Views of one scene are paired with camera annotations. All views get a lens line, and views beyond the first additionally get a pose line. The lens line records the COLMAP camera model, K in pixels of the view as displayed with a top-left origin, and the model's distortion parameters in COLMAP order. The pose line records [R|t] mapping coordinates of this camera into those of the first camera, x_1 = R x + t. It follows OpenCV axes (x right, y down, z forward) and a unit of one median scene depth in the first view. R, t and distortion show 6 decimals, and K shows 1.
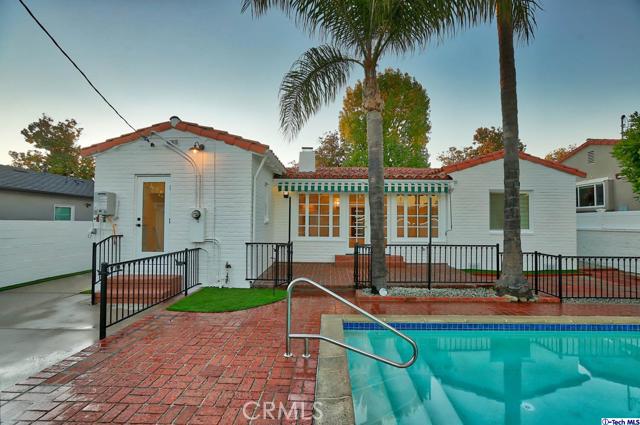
lens RADIAL K [[300.3, 0, 324.6], [0, 300.3, 213.7], [0, 0, 1]] dist [-0.021930, 0.003081]
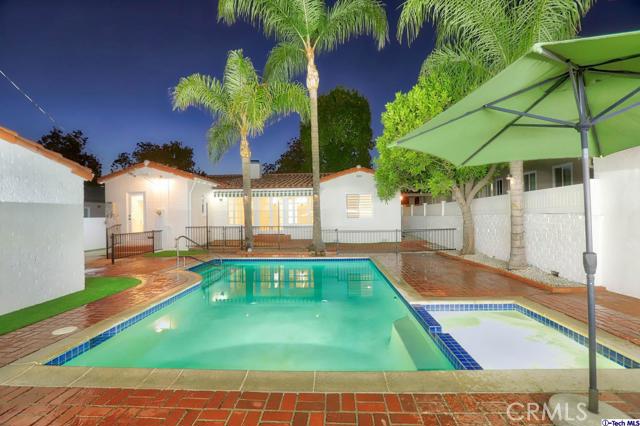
lens RADIAL K [[300.3, 0, 322.4], [0, 300.3, 215.3], [0, 0, 1]] dist [-0.021930, 0.003081]
pose [[0.999775, -0.020649, -0.004845, 0.613111], [0.020792, 0.999289, 0.031465, -0.019805], [0.004191, -0.031558, 0.999493, -0.886496]]
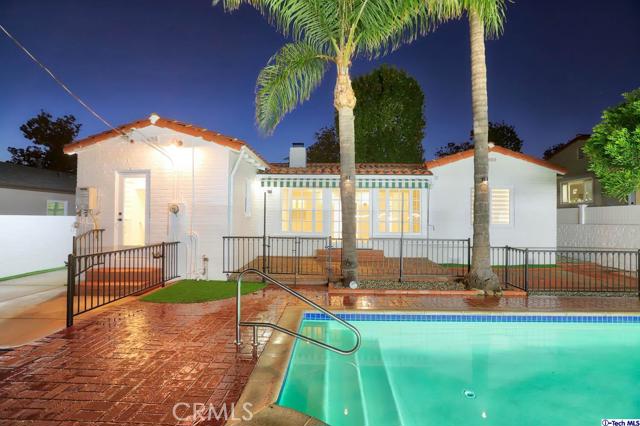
lens RADIAL K [[300.3, 0, 323.7], [0, 300.3, 212.4], [0, 0, 1]] dist [-0.021930, 0.003081]
pose [[0.999985, 0.000381, -0.005554, 0.086424], [-0.000325, 0.999950, 0.009992, 0.002900], [0.005558, -0.009990, 0.999935, -0.021701]]
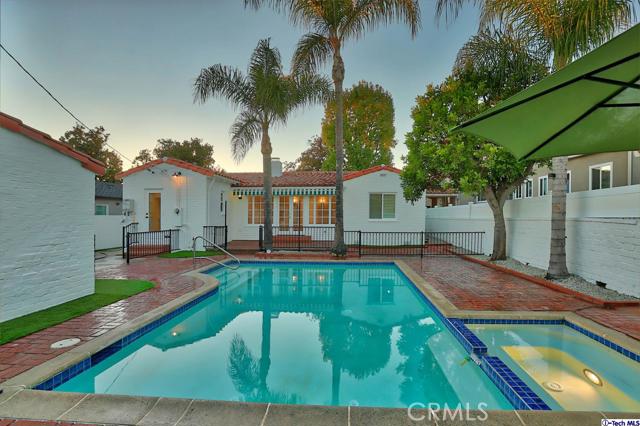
lens RADIAL K [[300.3, 0, 319.6], [0, 300.3, 209.7], [0, 0, 1]] dist [-0.021930, 0.003081]
pose [[0.997525, -0.009406, -0.069678, 0.555001], [0.010206, 0.999886, 0.011141, -0.016441], [0.069566, -0.011824, 0.997507, -0.739555]]
